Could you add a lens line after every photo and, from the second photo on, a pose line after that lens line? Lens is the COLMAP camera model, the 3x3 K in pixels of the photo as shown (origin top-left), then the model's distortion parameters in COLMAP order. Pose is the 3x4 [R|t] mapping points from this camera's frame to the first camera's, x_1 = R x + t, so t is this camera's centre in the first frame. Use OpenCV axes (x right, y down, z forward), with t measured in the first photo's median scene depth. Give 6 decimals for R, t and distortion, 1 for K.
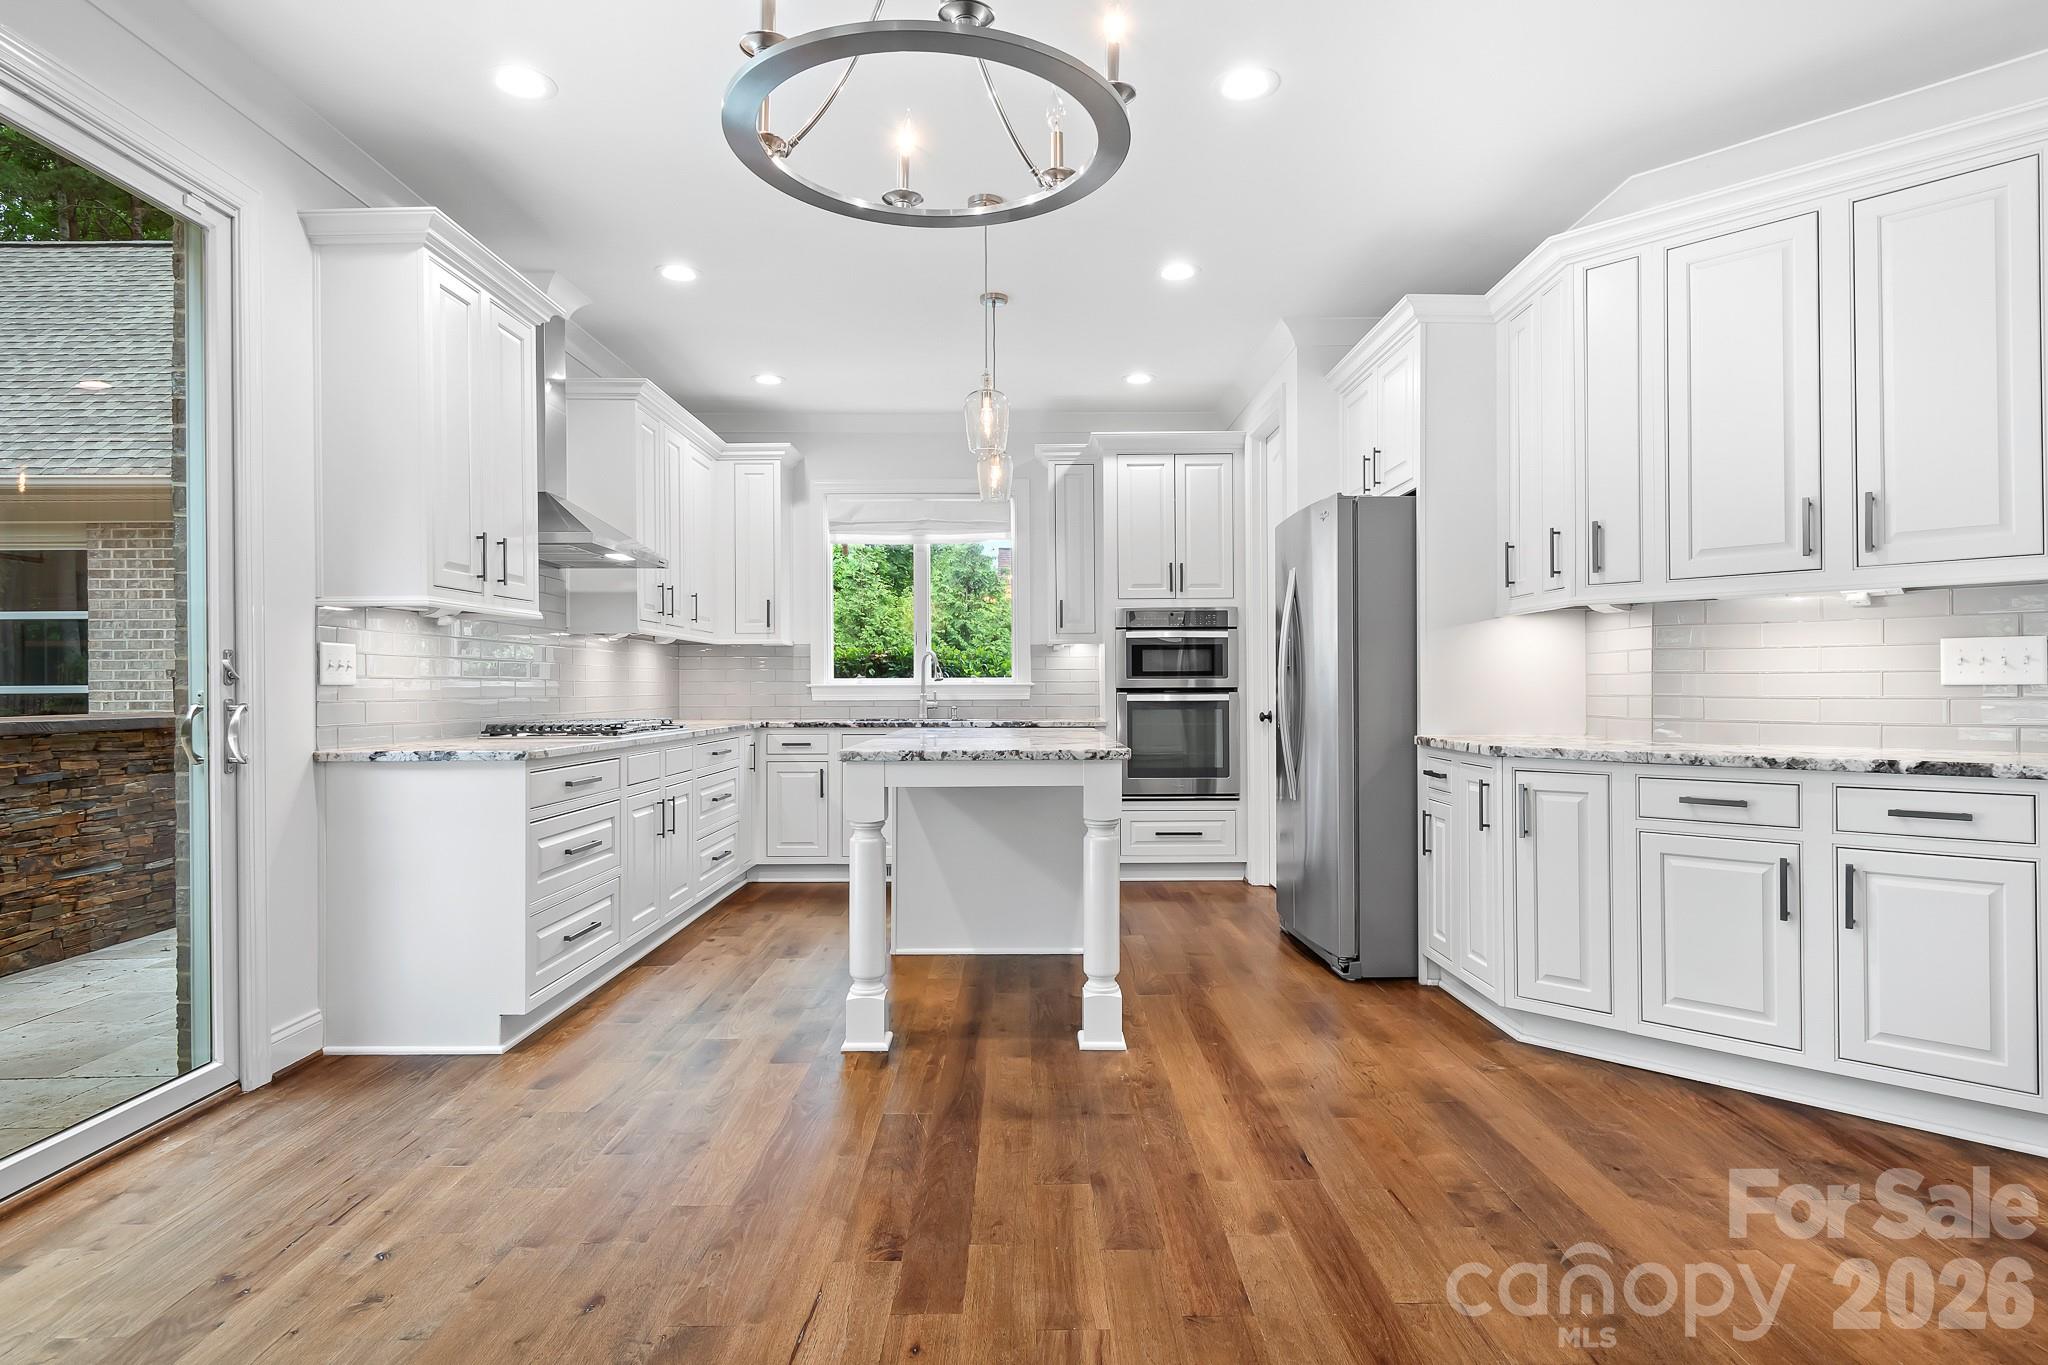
lens RADIAL K [[1146.5, 0, 1025.1], [0, 1146.5, 683.9], [0, 0, 1]] dist [0.012467, -0.005807]
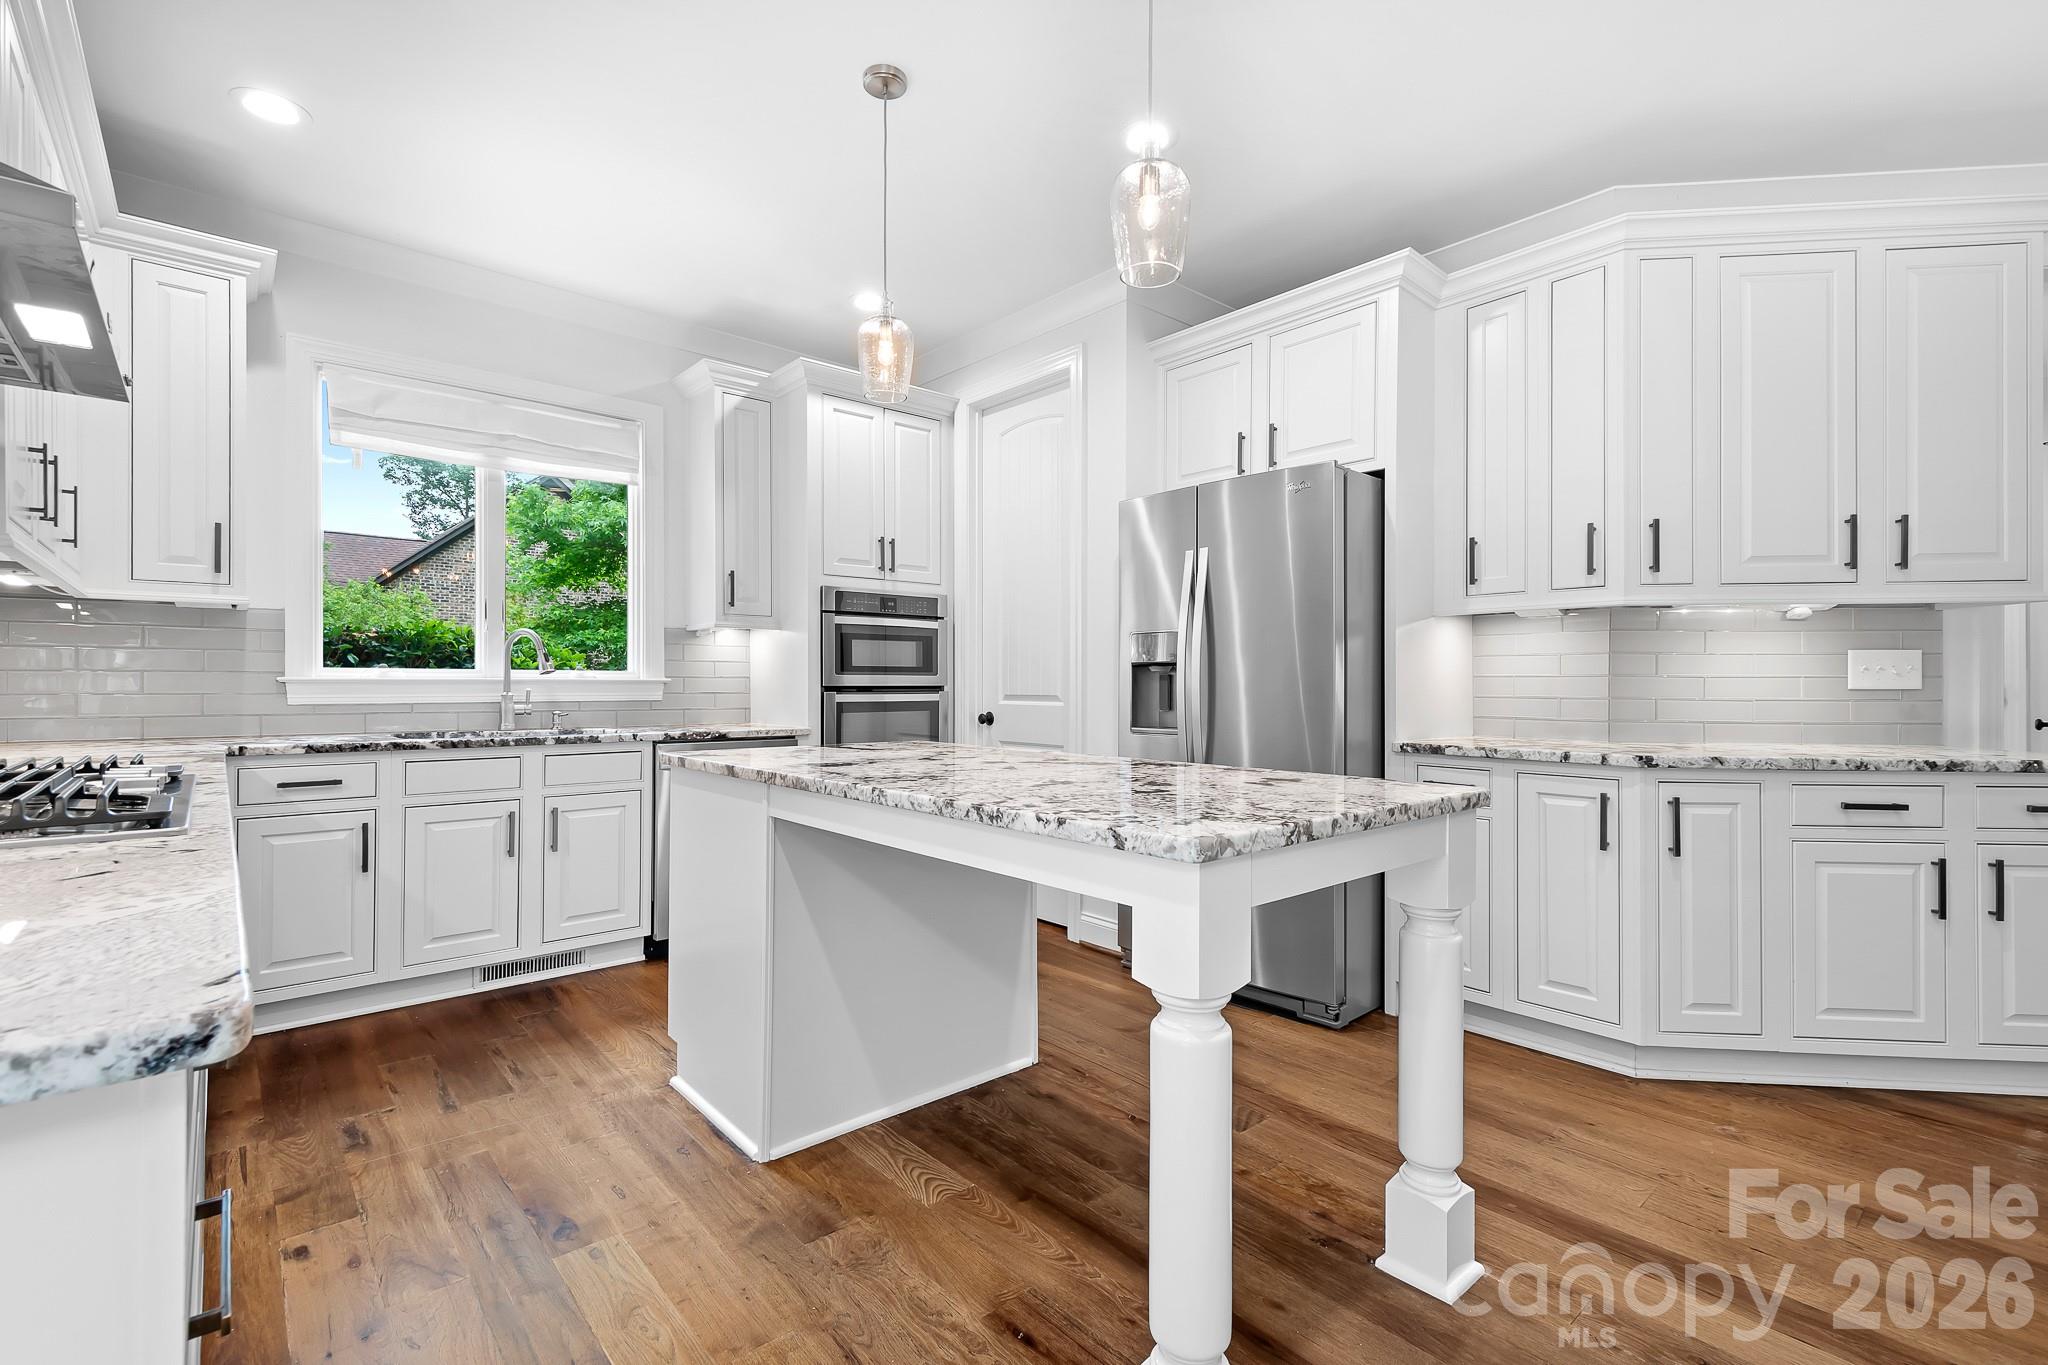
lens RADIAL K [[935.8, 0, 1027.0], [0, 935.8, 669.6], [0, 0, 1]] dist [0.021585, -0.004239]
pose [[0.751345, 0.016410, 0.659706, -0.246466], [-0.008192, 0.999846, -0.015540, 0.001146], [-0.659859, 0.006272, 0.751363, 0.425050]]
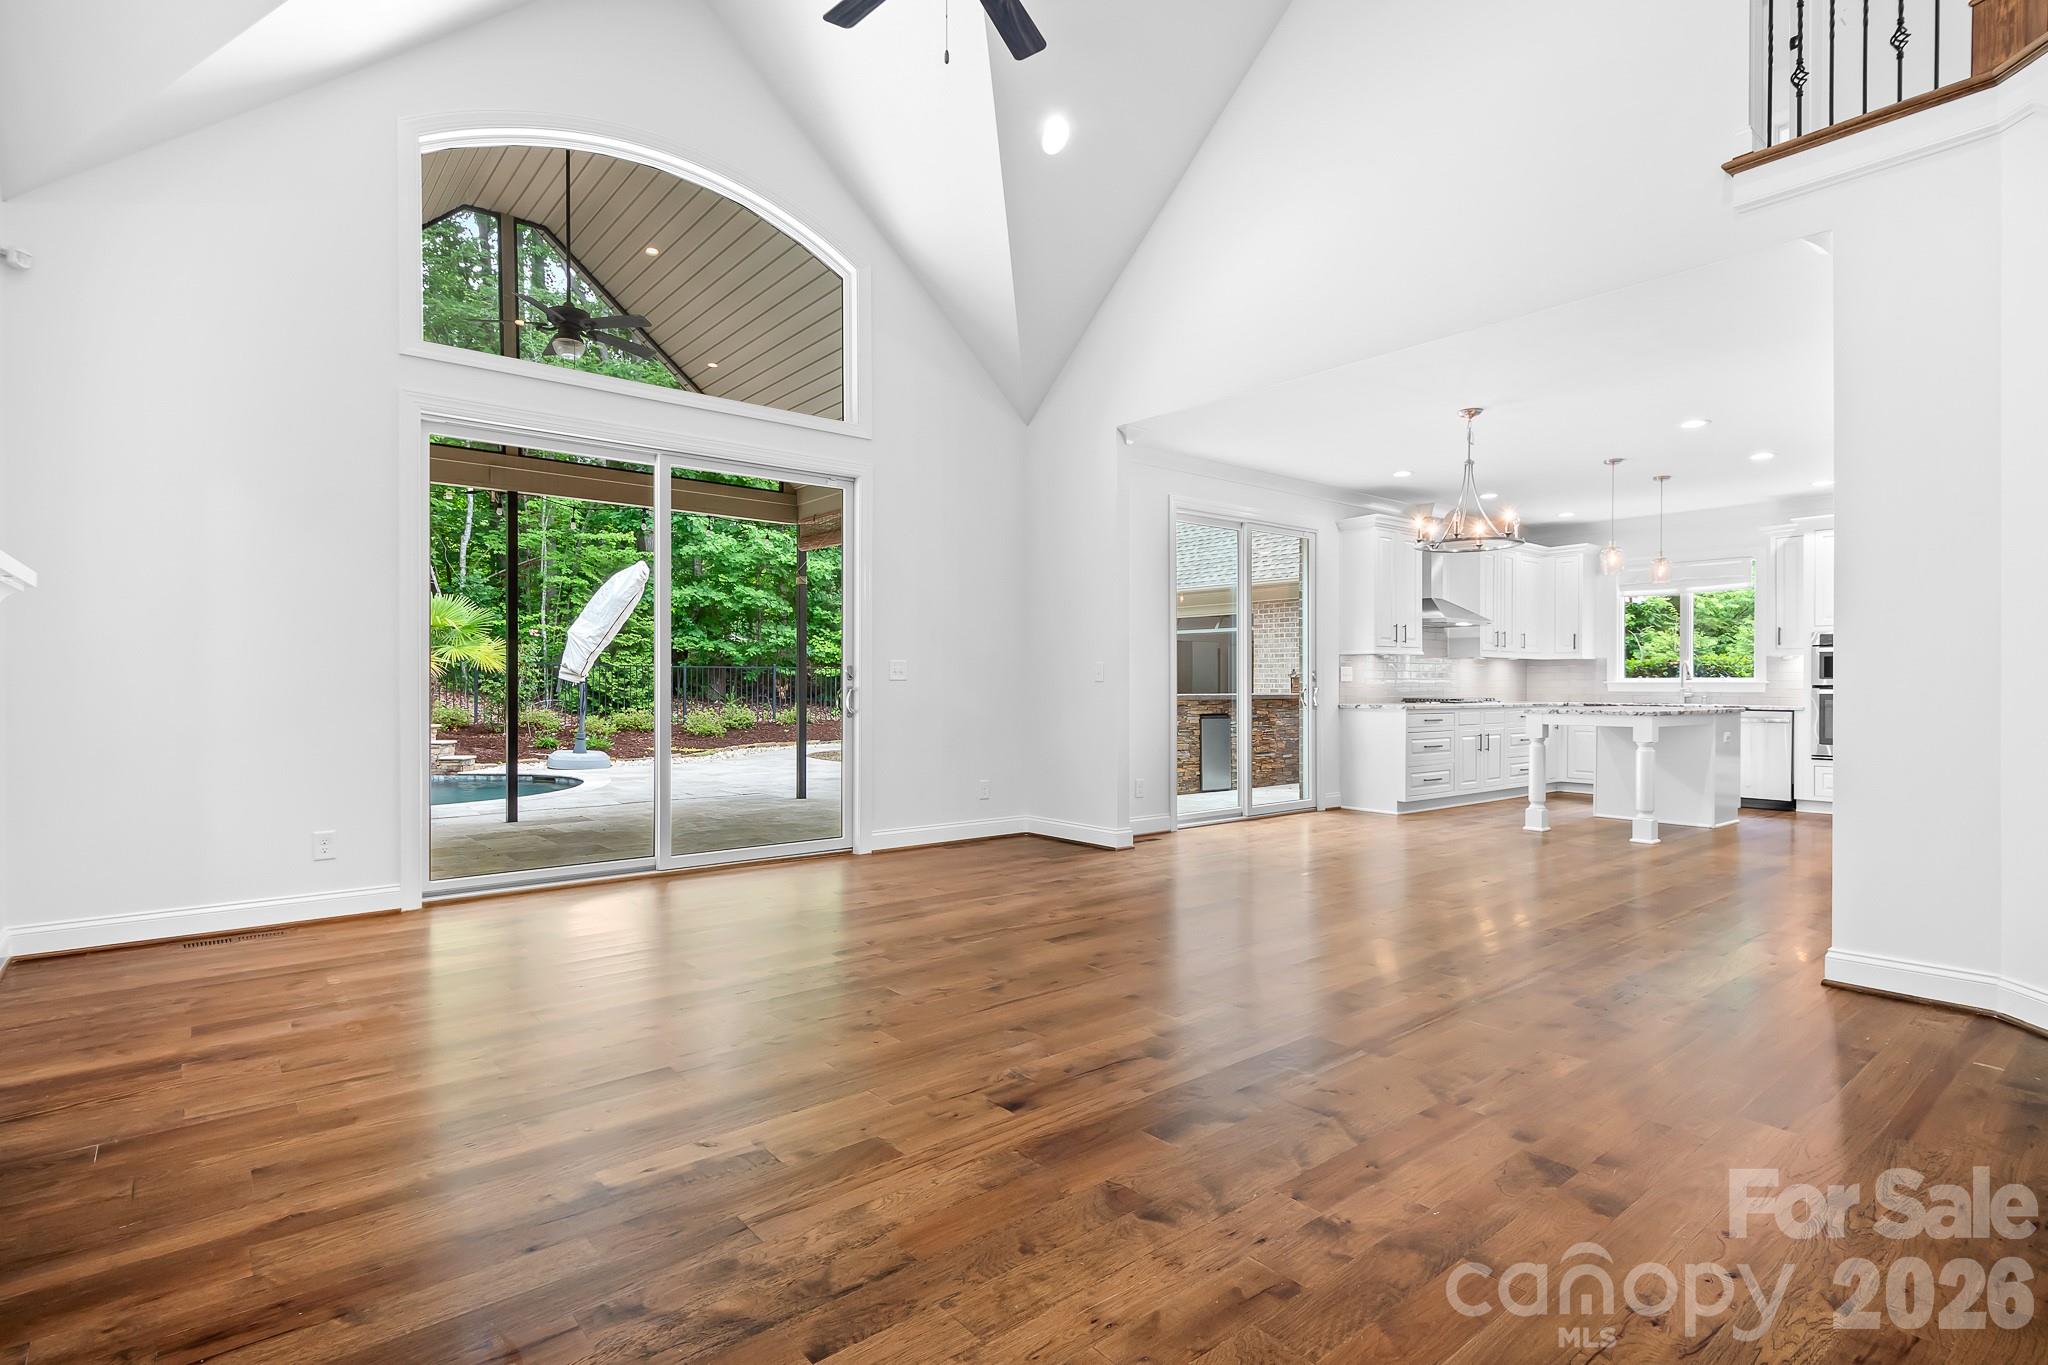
lens RADIAL K [[1003.3, 0, 1016.2], [0, 1003.3, 689.6], [0, 0, 1]] dist [0.005235, 0.000811]
pose [[0.629927, 0.009373, -0.776598, 0.461049], [-0.001923, 0.999943, 0.010509, -0.002294], [0.776652, -0.005127, 0.629909, -0.675797]]
